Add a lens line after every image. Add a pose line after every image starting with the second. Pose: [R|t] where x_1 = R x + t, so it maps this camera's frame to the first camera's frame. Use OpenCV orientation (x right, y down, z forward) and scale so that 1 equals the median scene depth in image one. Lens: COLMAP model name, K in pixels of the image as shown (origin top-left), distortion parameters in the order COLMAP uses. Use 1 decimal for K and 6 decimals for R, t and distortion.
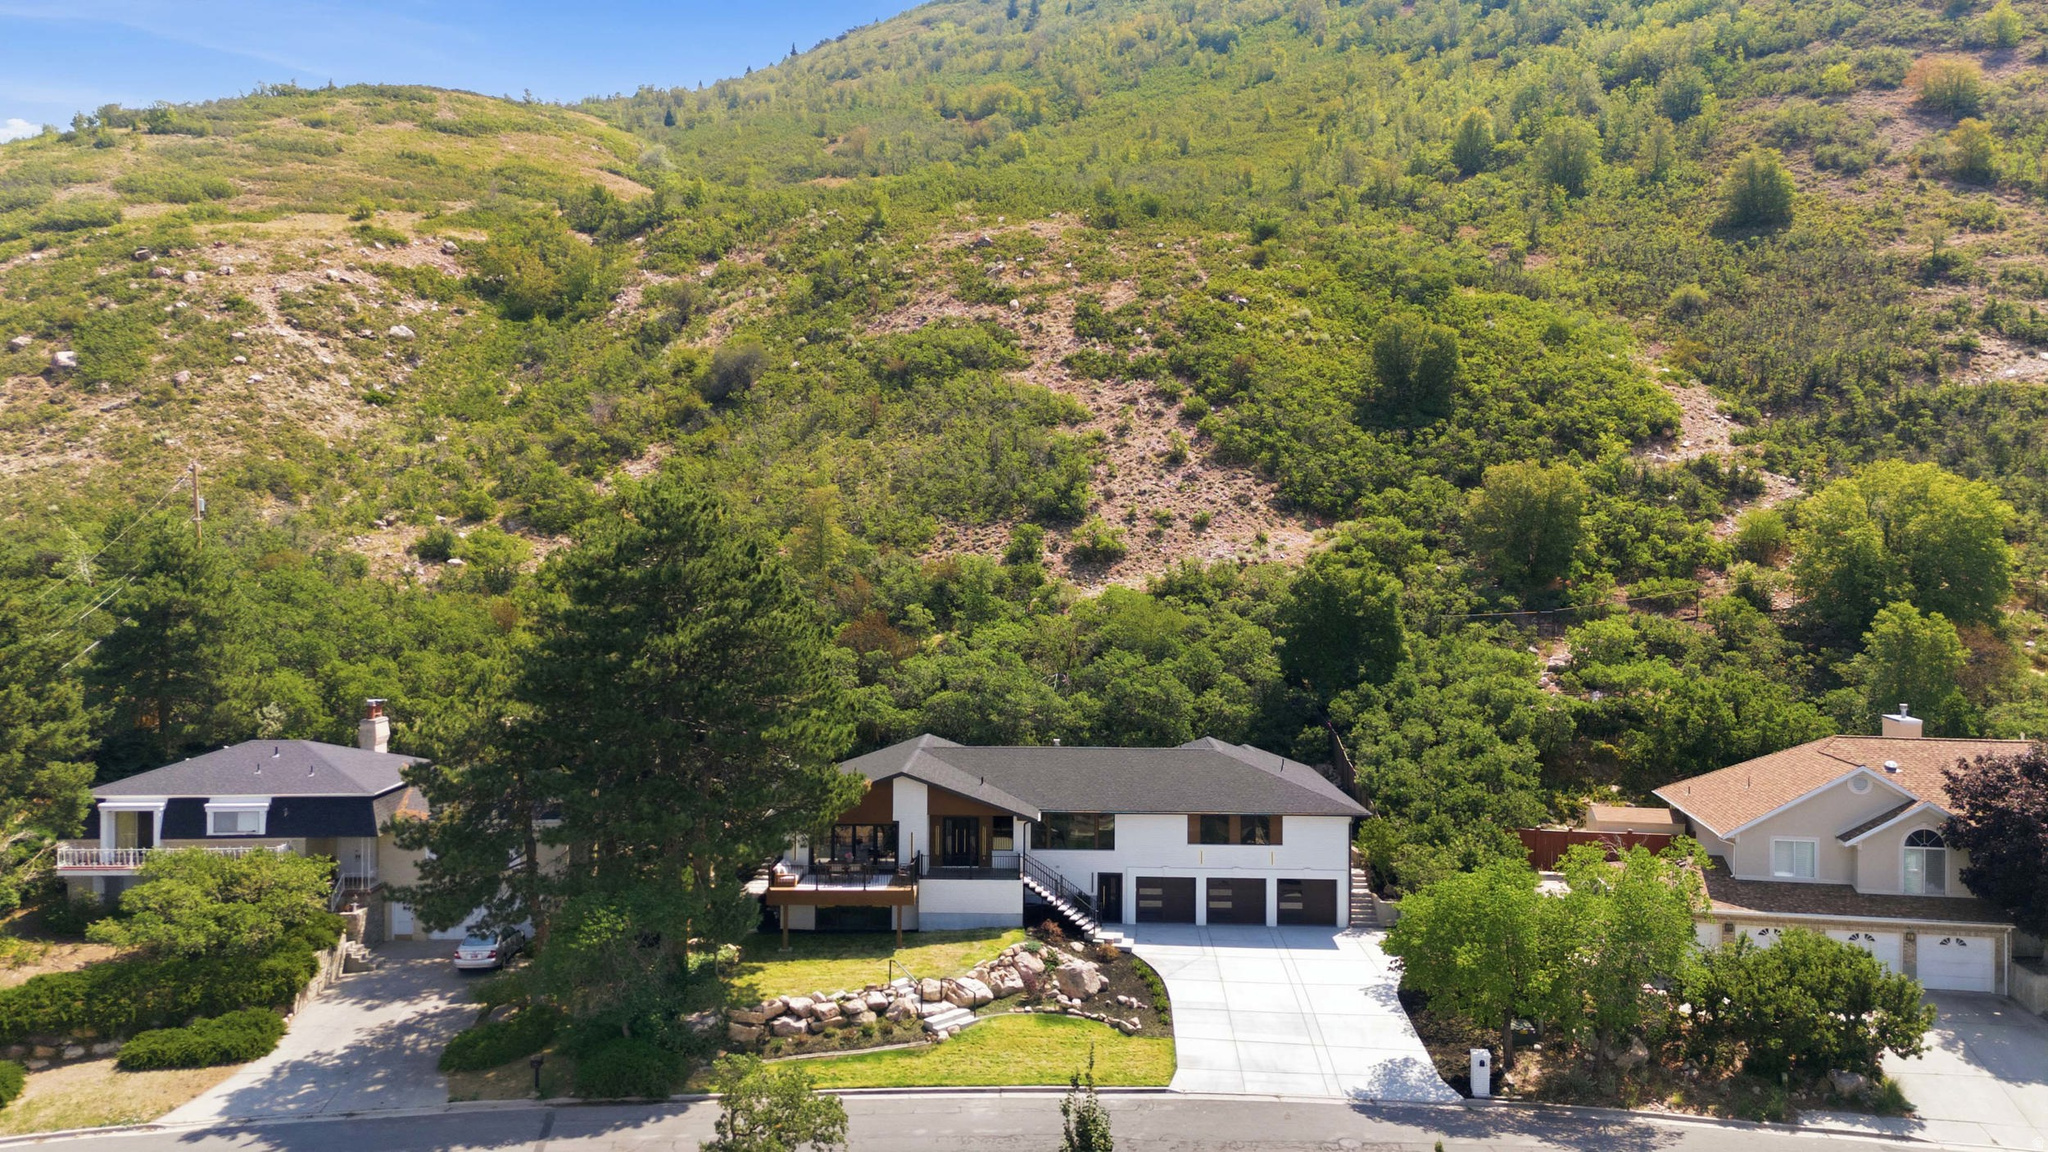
lens RADIAL K [[1505.1, 0, 1024.0], [0, 1505.1, 576.0], [0, 0, 1]] dist [0.079450, -0.092106]
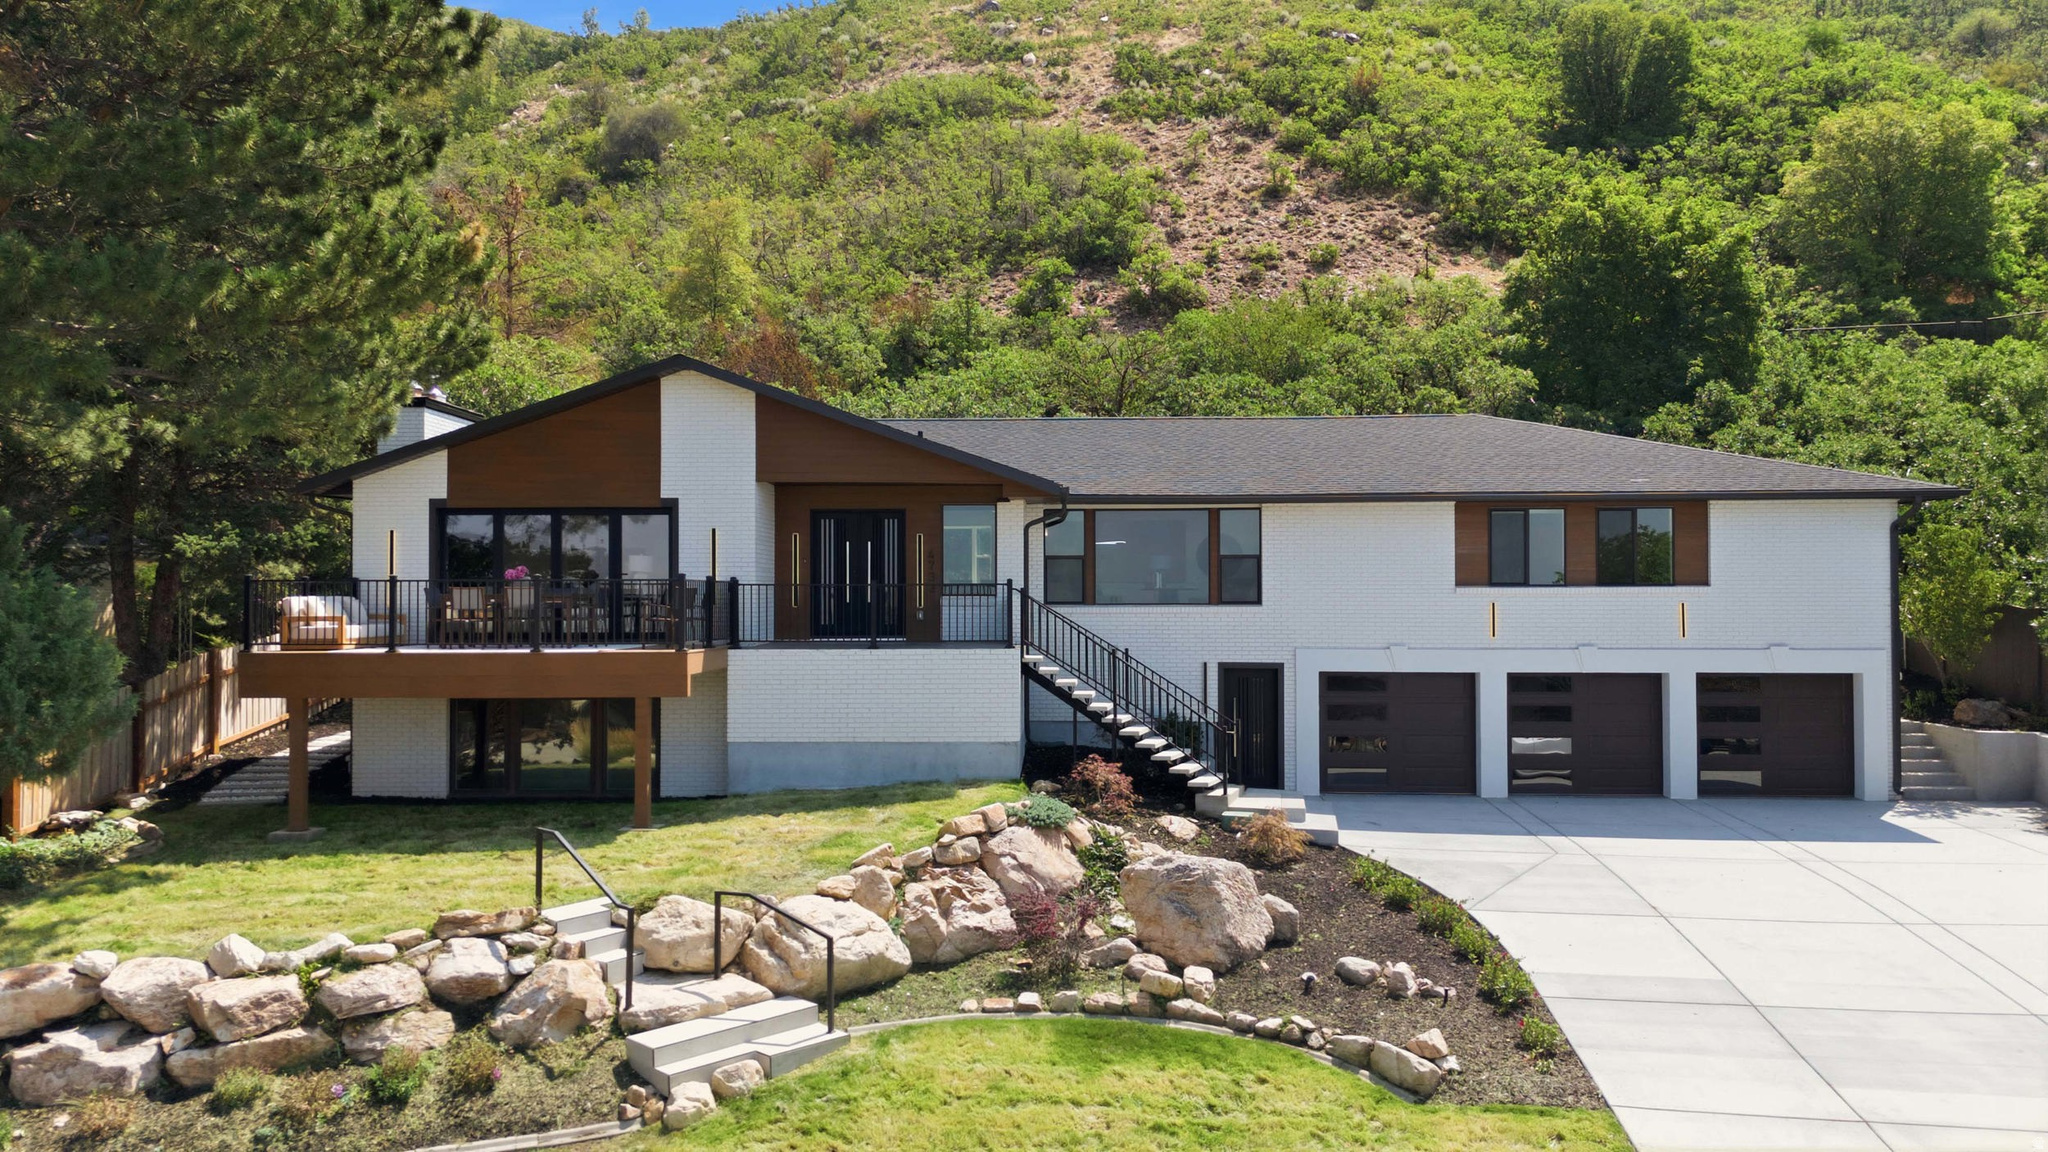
lens RADIAL K [[1506.2, 0, 1019.5], [0, 1506.2, 574.5], [0, 0, 1]] dist [0.073925, -0.067579]
pose [[0.999707, -0.007907, -0.022878, 0.004285], [0.007334, 0.999660, -0.025005, 0.111324], [0.023068, 0.024830, 0.999426, 0.373030]]
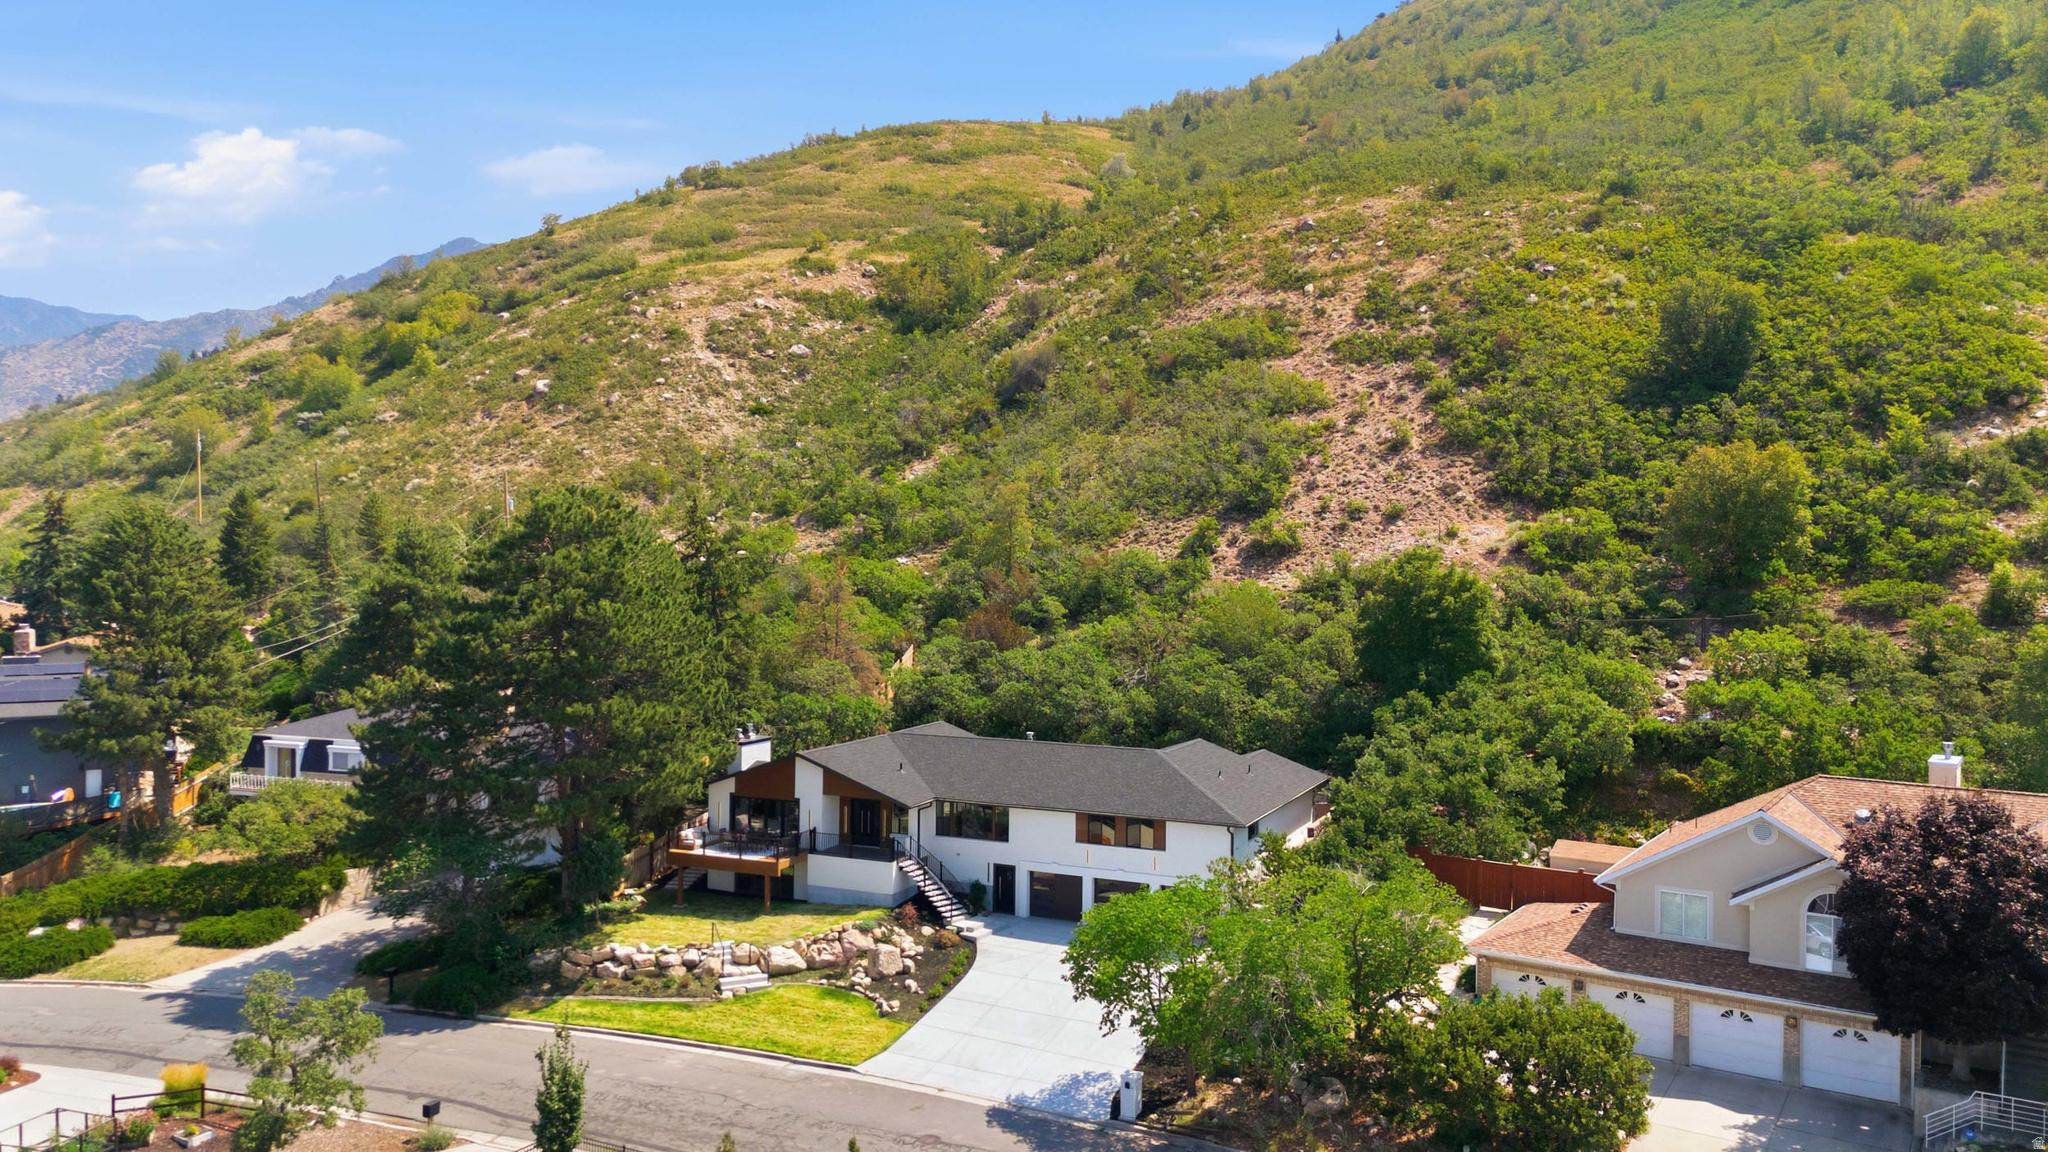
lens RADIAL K [[1505.1, 0, 1024.0], [0, 1505.1, 576.0], [0, 0, 1]] dist [0.079450, -0.092106]
pose [[0.916662, 0.011195, -0.399506, 0.285738], [-0.008670, 0.999929, 0.008128, -0.003109], [0.399569, -0.003987, 0.916694, 0.047531]]
